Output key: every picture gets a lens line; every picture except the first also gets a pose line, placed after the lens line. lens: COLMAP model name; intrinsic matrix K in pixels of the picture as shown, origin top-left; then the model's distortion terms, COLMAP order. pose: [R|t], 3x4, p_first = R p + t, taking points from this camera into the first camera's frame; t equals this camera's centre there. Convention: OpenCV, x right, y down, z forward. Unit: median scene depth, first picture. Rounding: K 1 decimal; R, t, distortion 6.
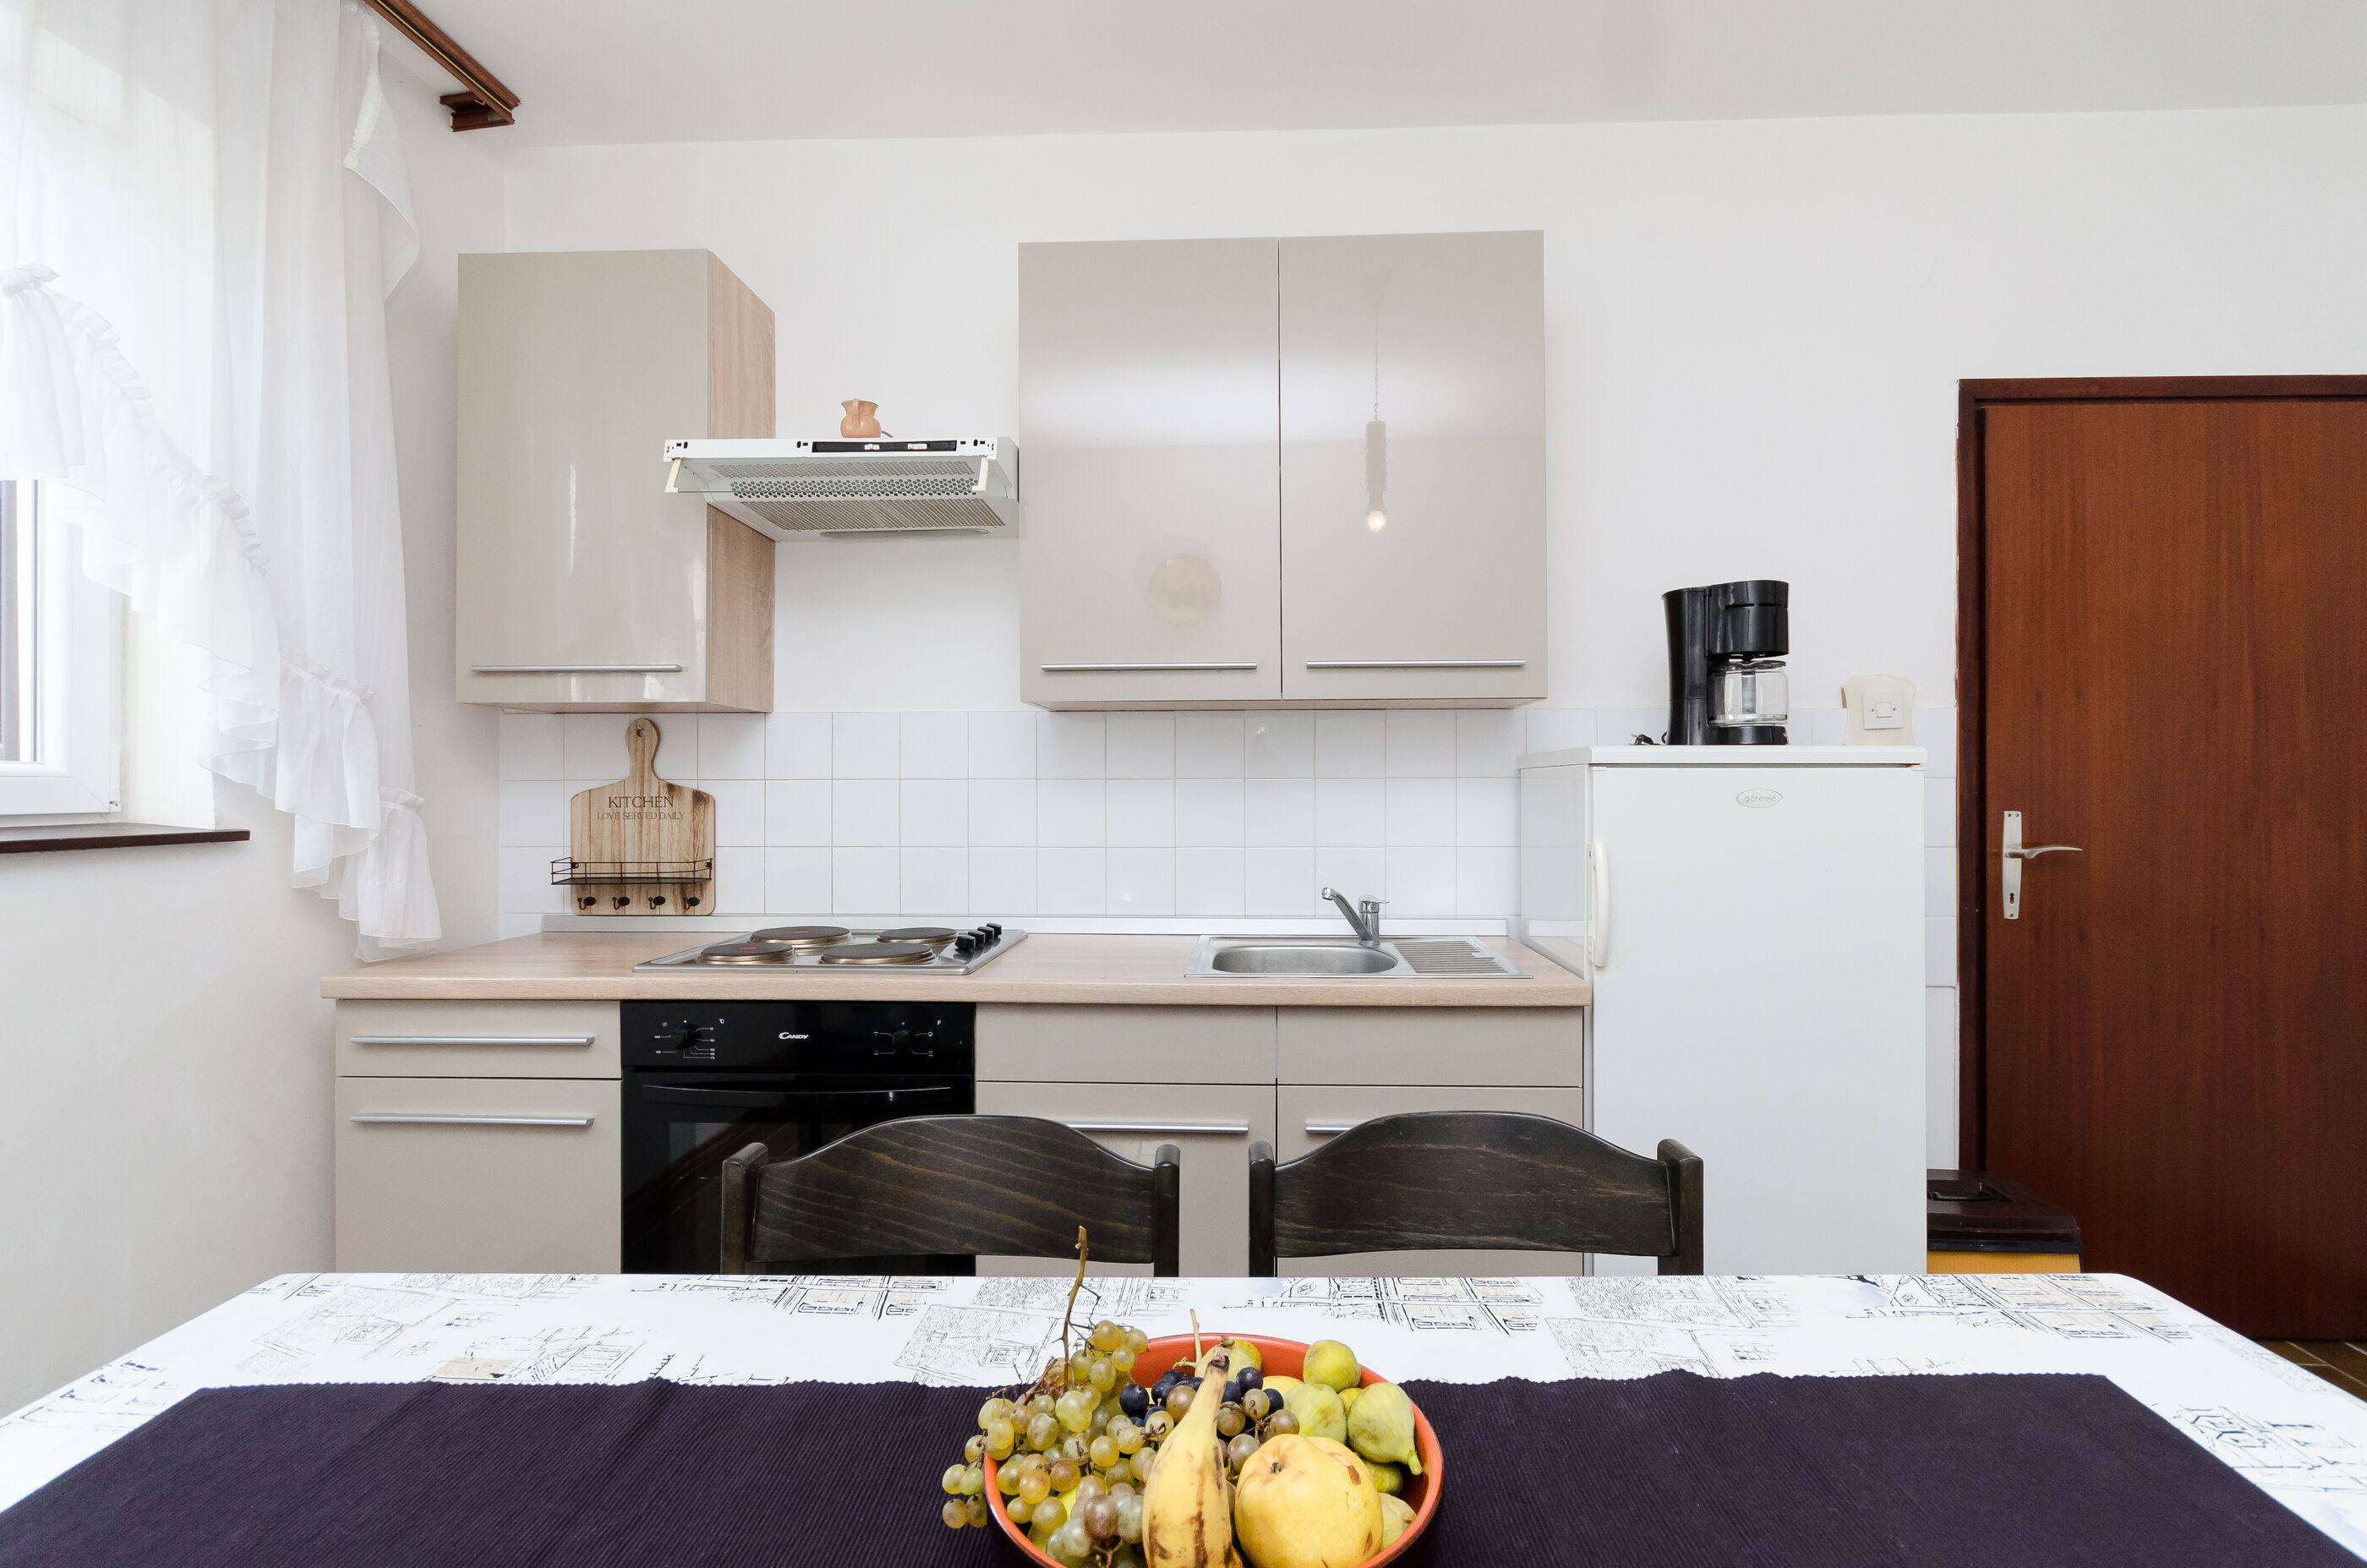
lens RADIAL K [[1077.3, 0, 1183.5], [0, 1077.3, 784.0], [0, 0, 1]] dist [-0.003899, -0.000629]
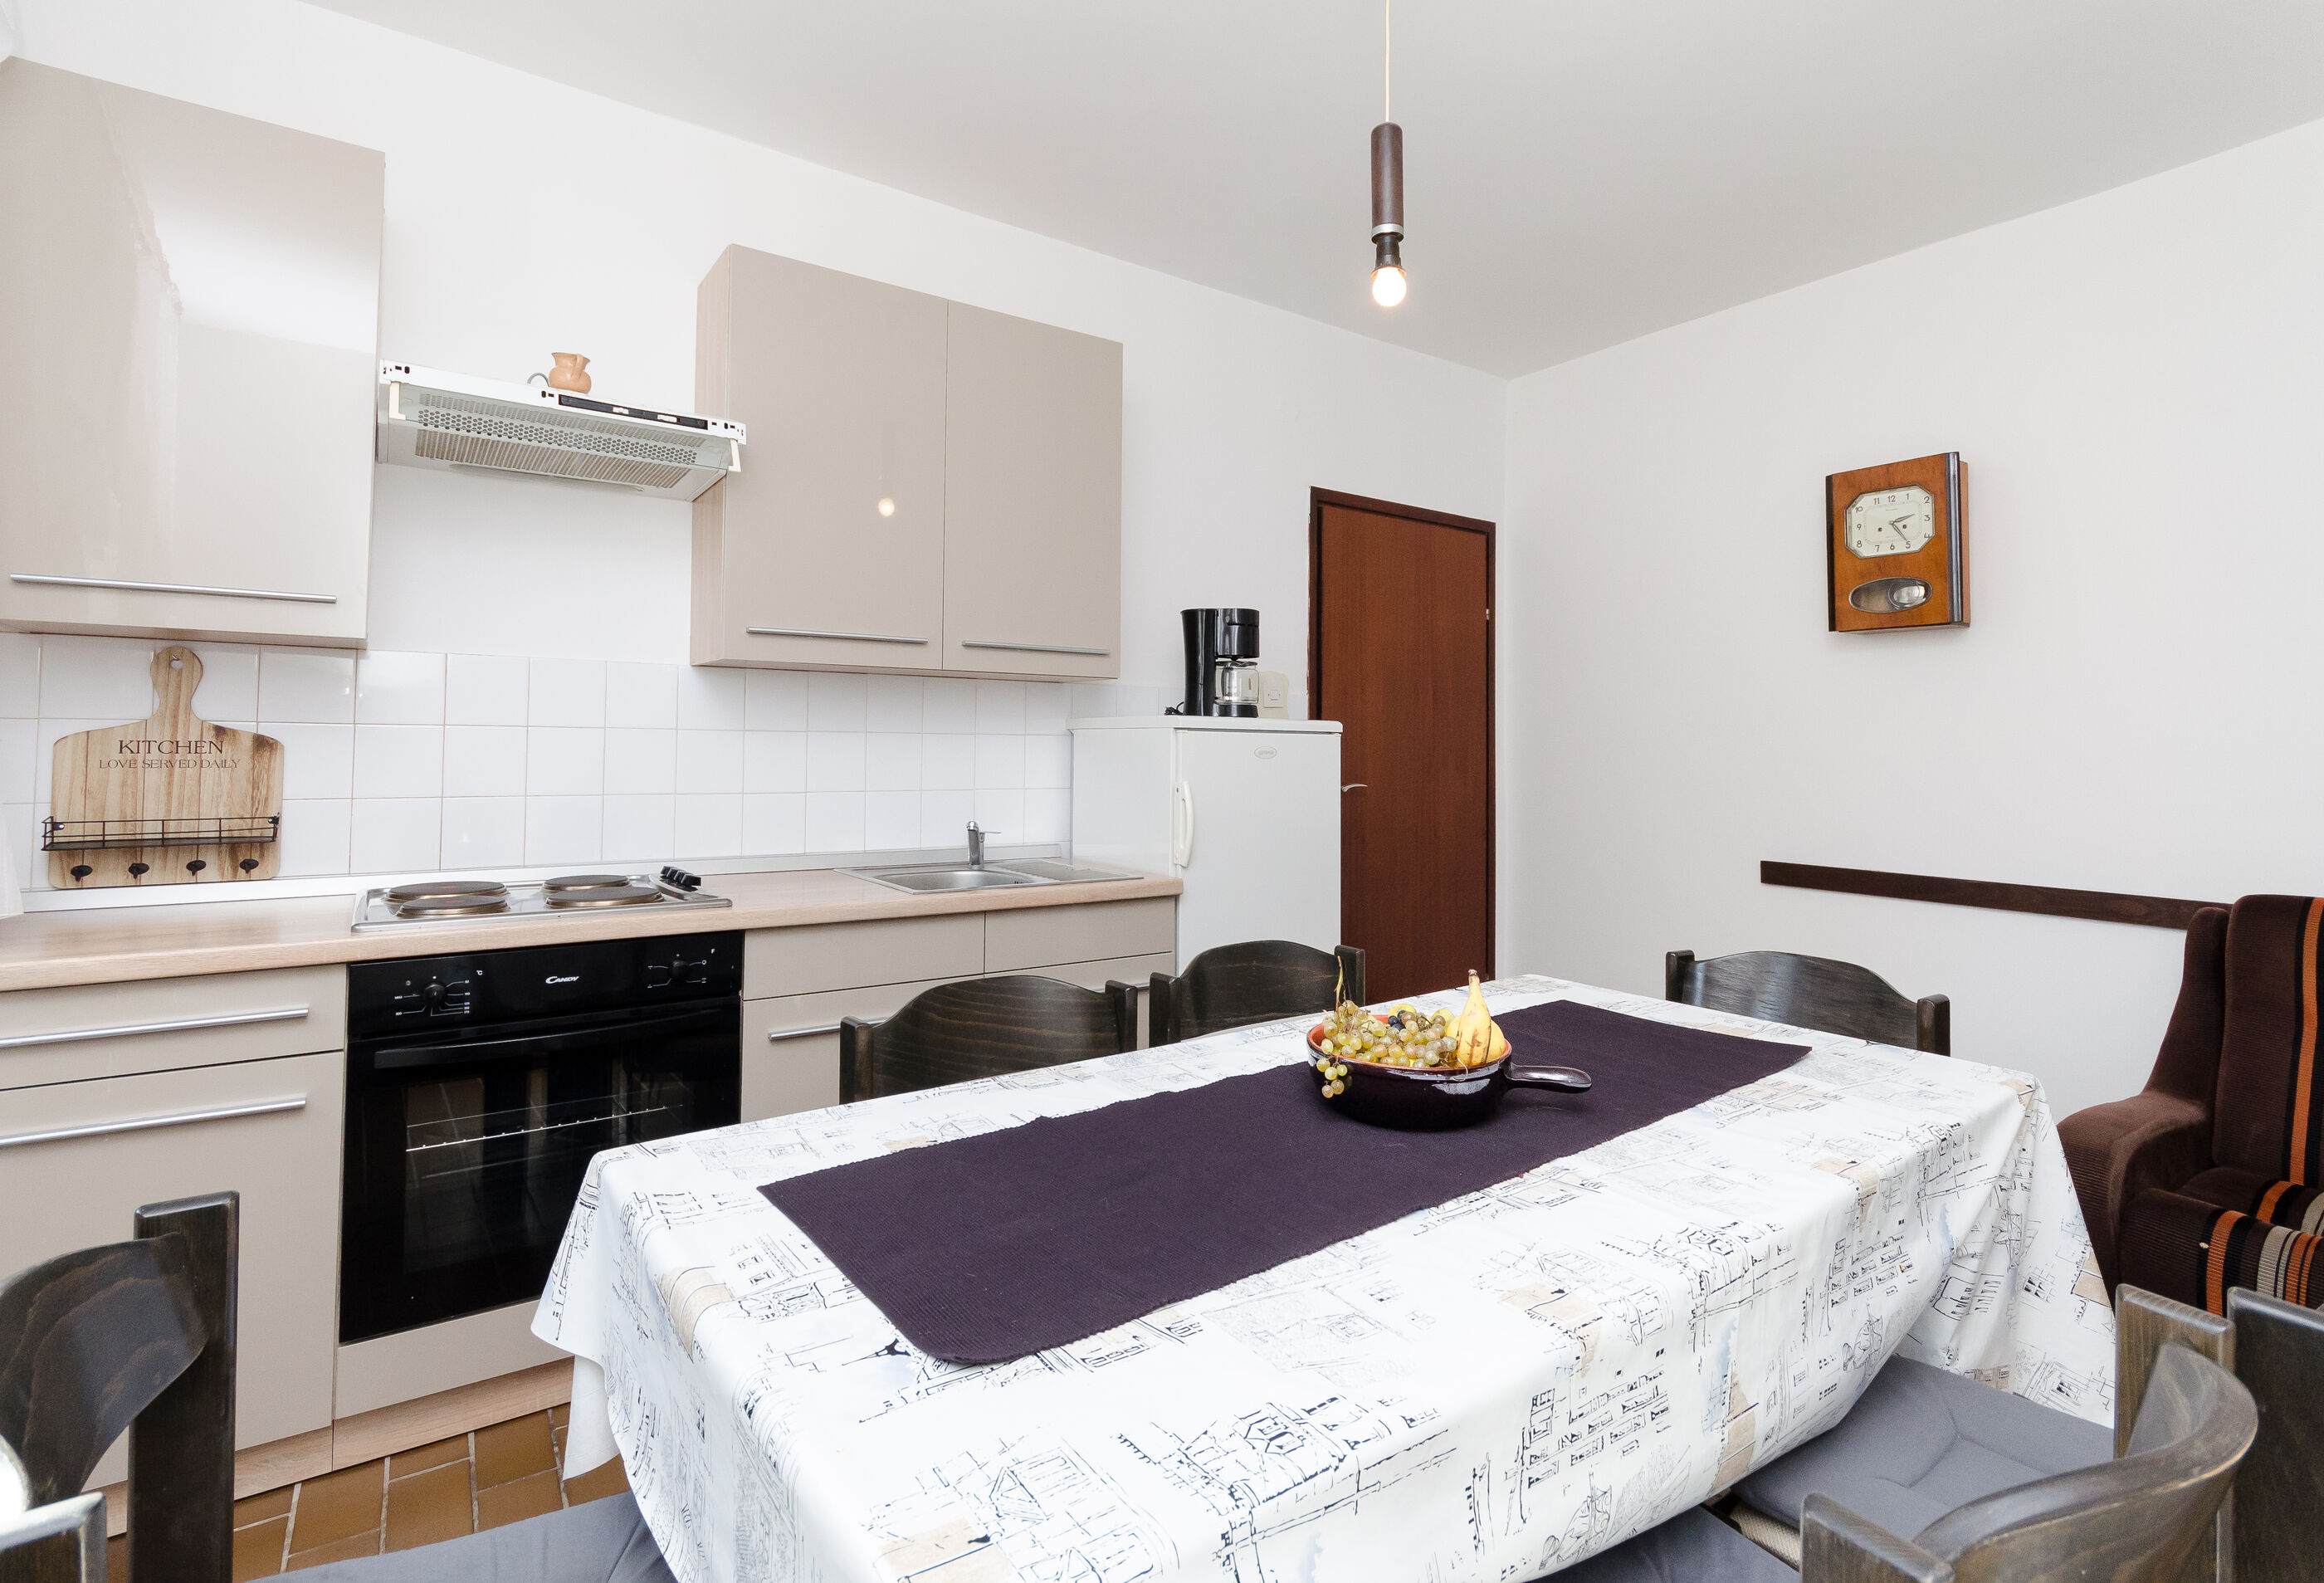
lens RADIAL K [[1080.9, 0, 1118.9], [0, 1080.9, 706.8], [0, 0, 1]] dist [0.003017, 0.000008]
pose [[0.811718, 0.032339, 0.583153, -0.461327], [-0.015194, 0.999297, -0.034267, 0.003485], [-0.583851, 0.018955, 0.811639, -0.121929]]
